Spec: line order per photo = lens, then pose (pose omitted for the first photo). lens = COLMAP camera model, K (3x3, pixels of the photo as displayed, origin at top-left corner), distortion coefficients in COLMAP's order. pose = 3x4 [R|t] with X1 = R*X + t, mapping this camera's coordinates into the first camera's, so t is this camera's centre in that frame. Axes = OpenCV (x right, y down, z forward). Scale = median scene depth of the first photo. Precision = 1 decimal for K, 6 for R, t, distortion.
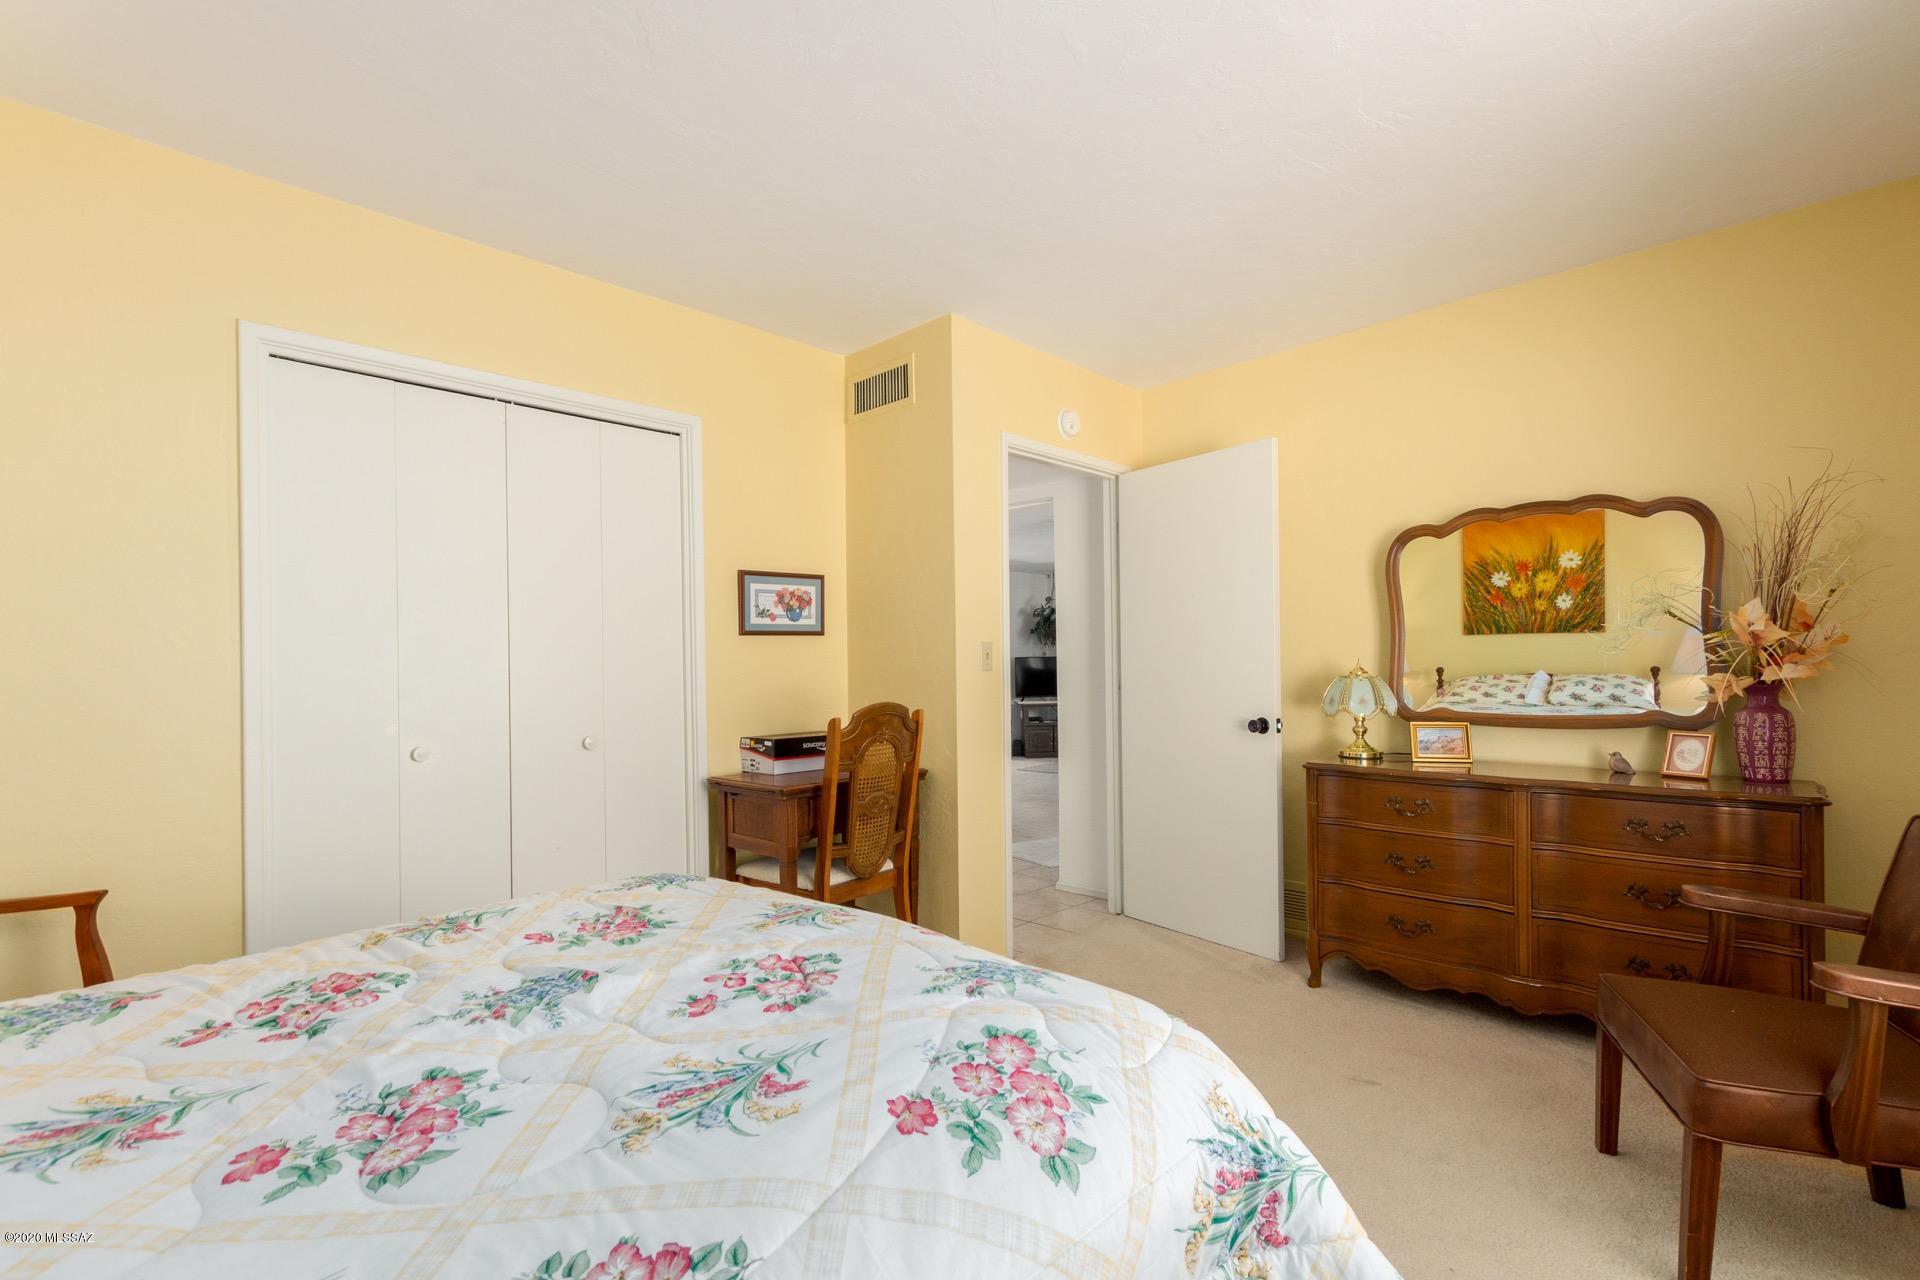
lens RADIAL K [[867.2, 0, 971.5], [0, 867.2, 646.8], [0, 0, 1]] dist [-0.003790, -0.000670]
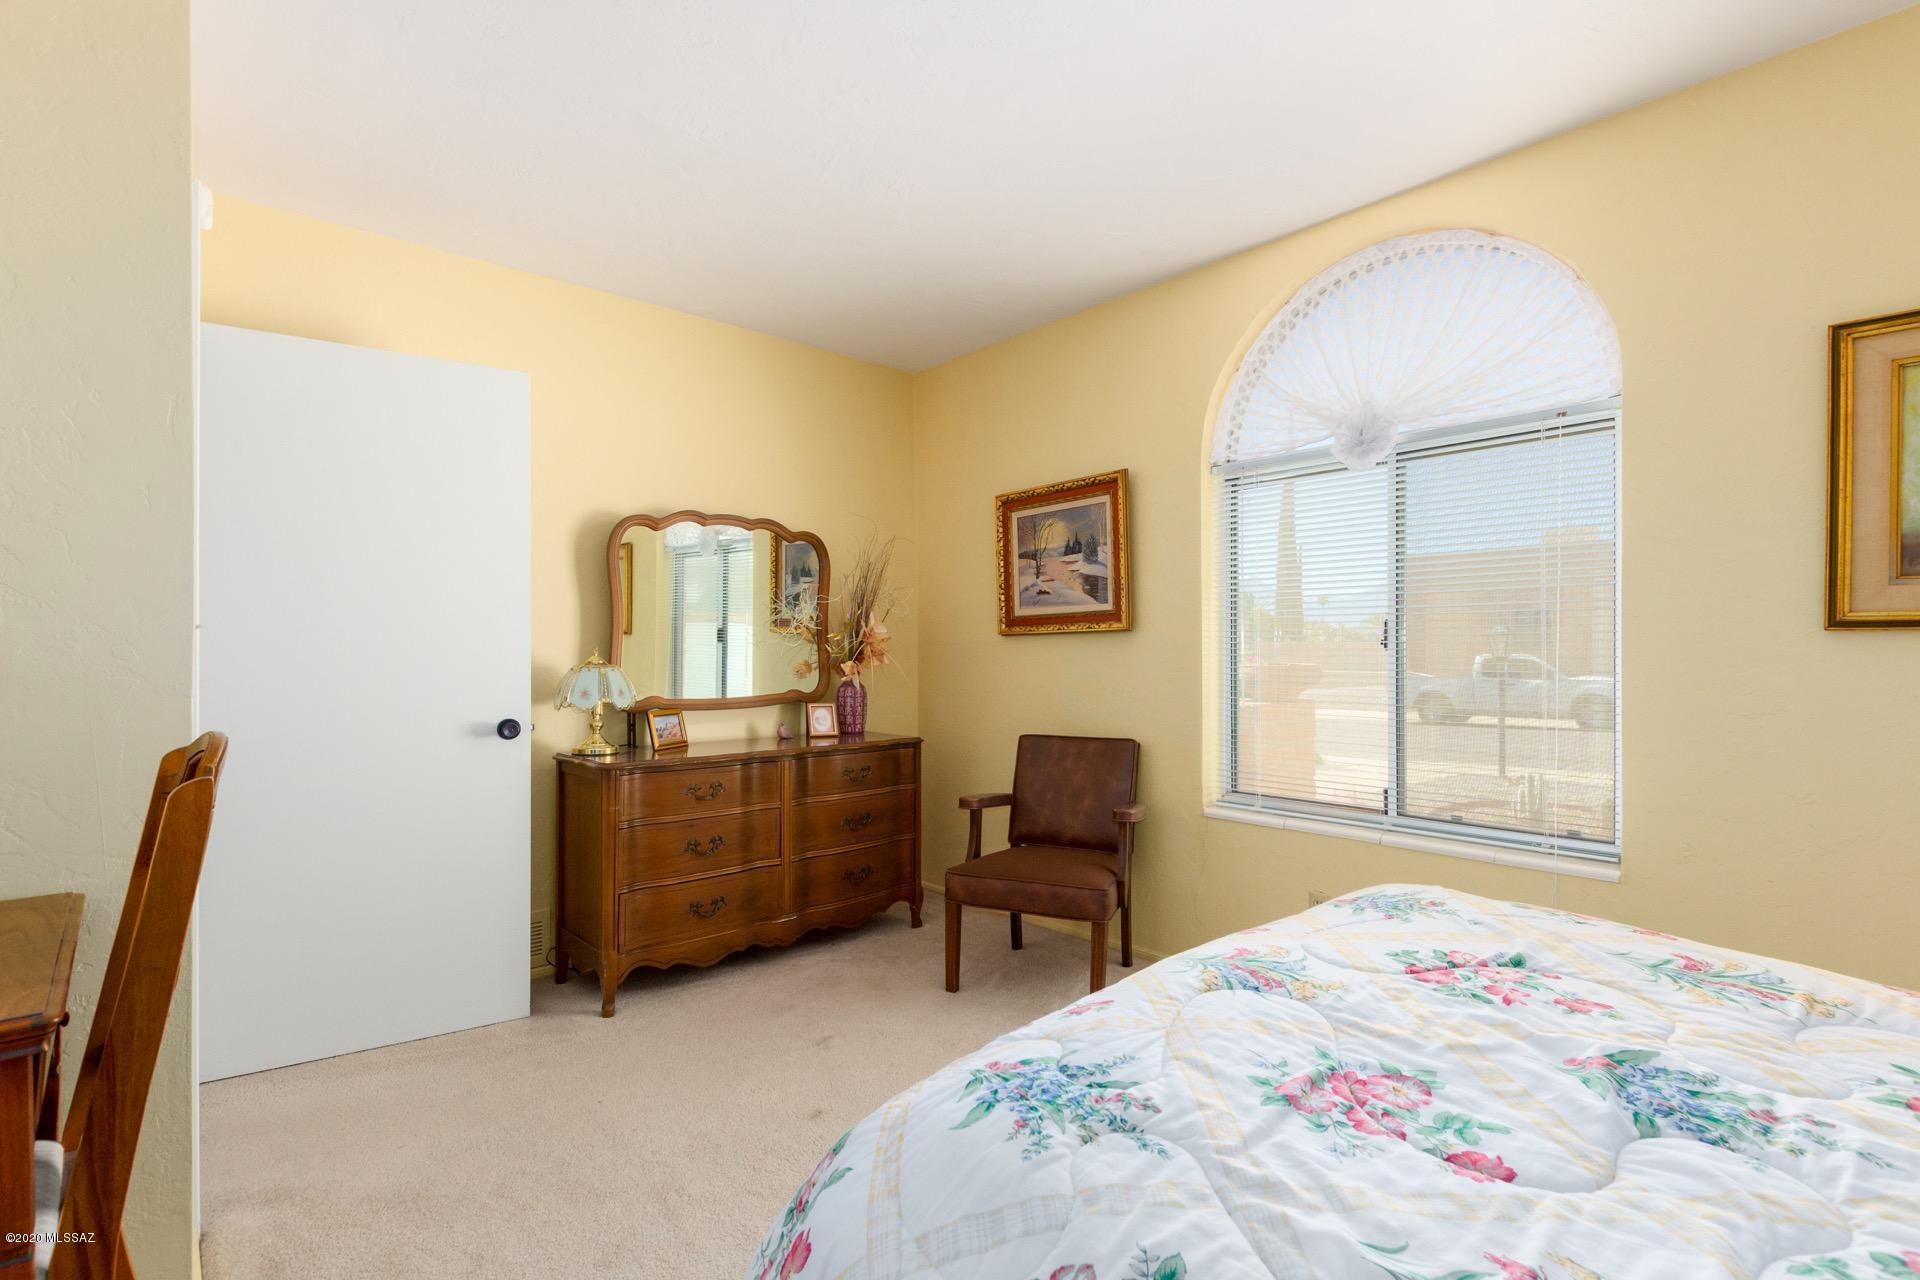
lens RADIAL K [[867.2, 0, 965.5], [0, 867.2, 650.9], [0, 0, 1]] dist [-0.003790, -0.000670]
pose [[0.089035, 0.011852, 0.995958, -0.510013], [-0.023243, 0.999682, -0.009819, 0.020611], [-0.995757, -0.022275, 0.089282, 0.618447]]
